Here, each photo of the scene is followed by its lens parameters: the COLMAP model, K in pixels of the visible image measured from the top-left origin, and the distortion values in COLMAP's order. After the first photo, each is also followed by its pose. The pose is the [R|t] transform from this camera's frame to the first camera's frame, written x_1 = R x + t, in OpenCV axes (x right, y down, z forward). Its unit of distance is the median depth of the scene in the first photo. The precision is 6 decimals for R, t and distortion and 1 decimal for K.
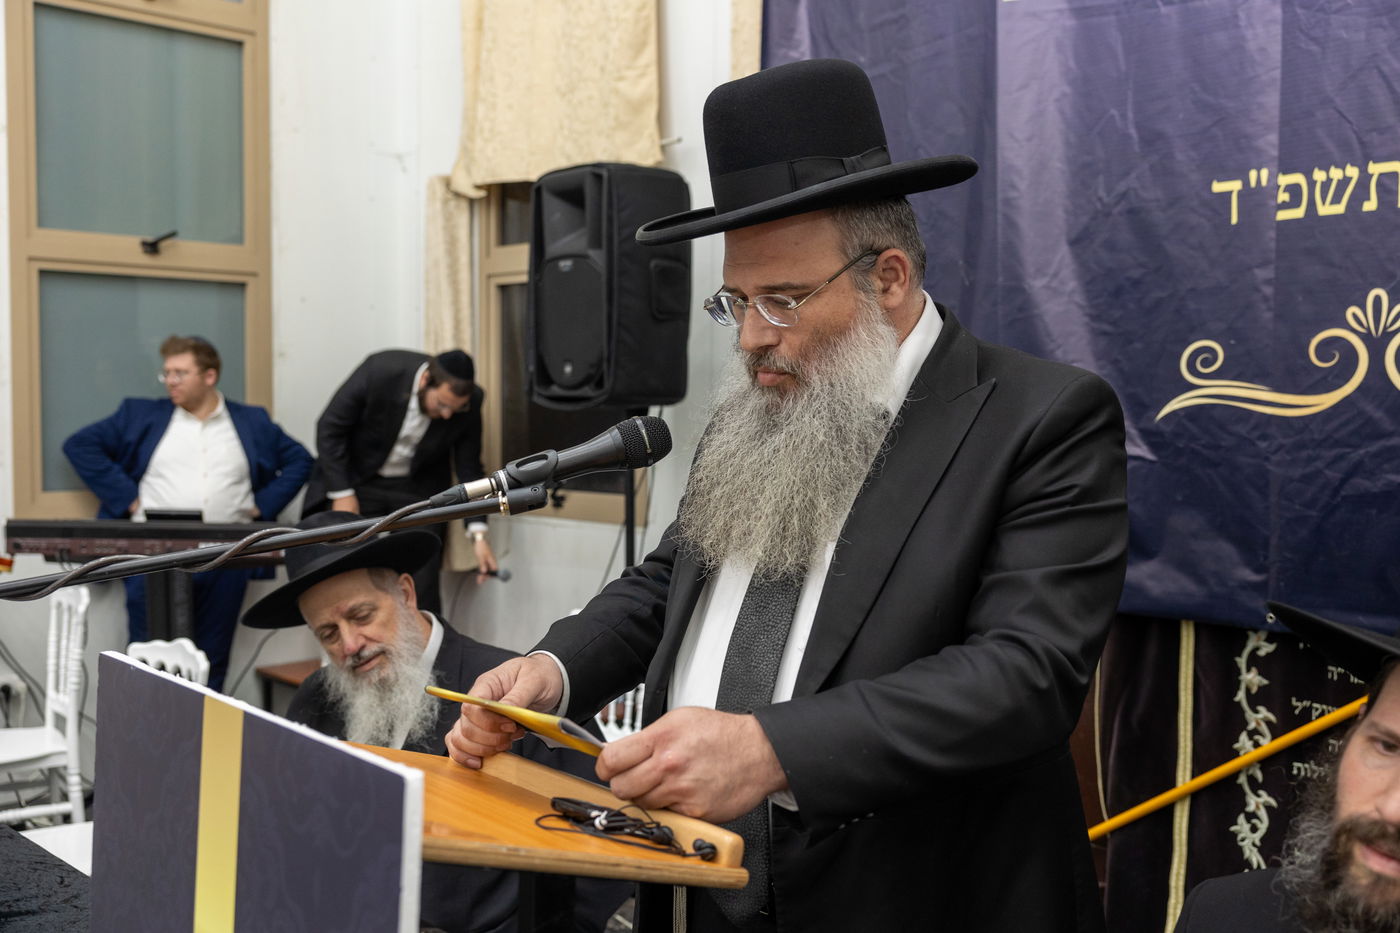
lens RADIAL K [[1458.0, 0, 706.0], [0, 1458.0, 486.0], [0, 0, 1]] dist [0.027827, 0.000000]
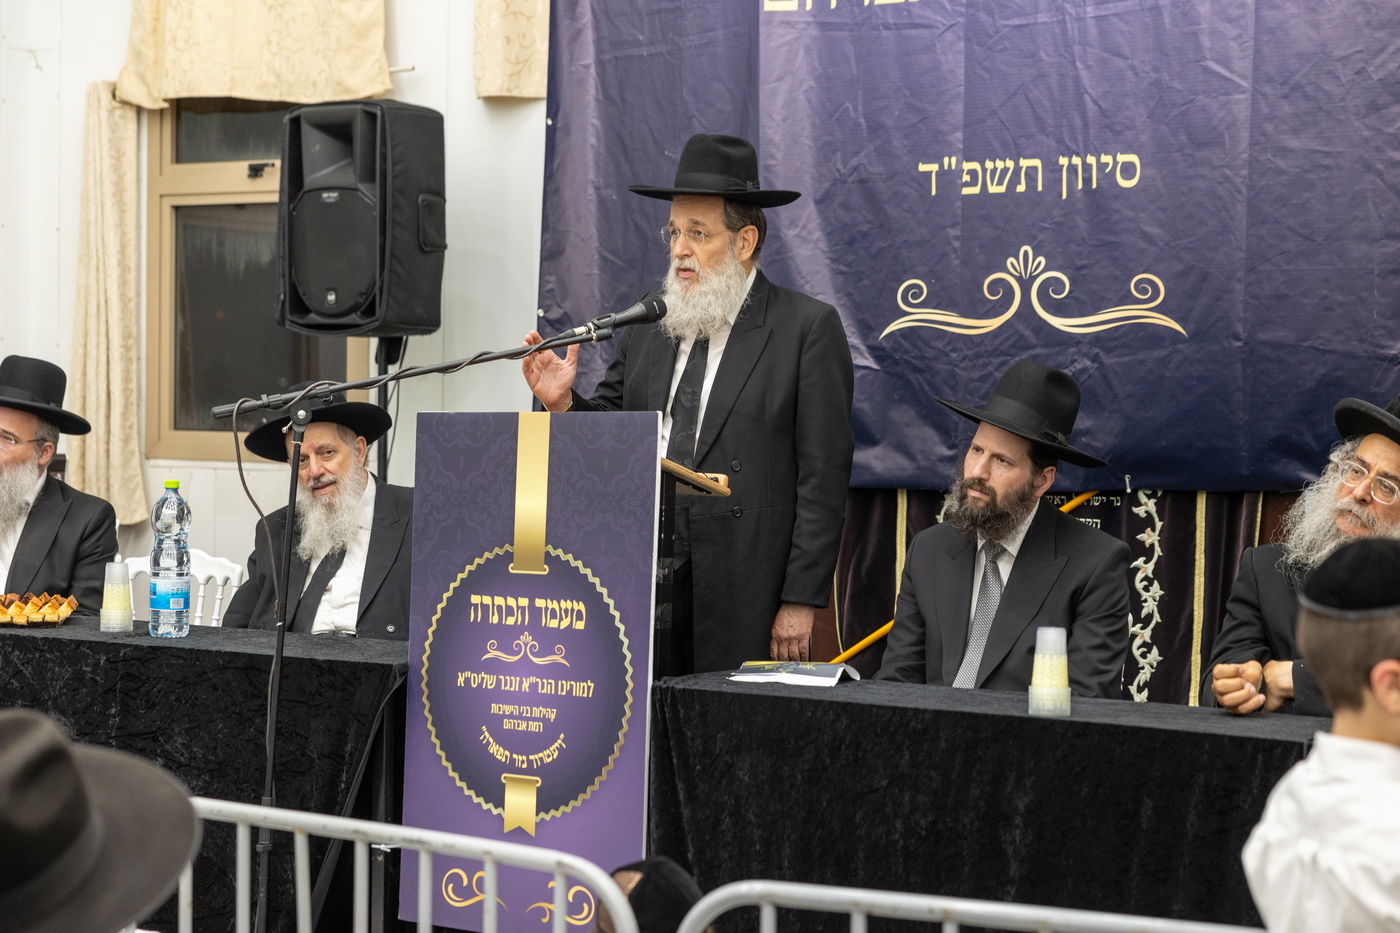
lens RADIAL K [[2574.2, 0, 698.4], [0, 2574.2, 465.8], [0, 0, 1]] dist [0.136445, 0.000000]
pose [[0.973080, 0.007879, 0.230334, -0.380273], [-0.000216, 0.999446, -0.033276, 0.144326], [-0.230468, 0.032330, 0.972543, -1.201915]]
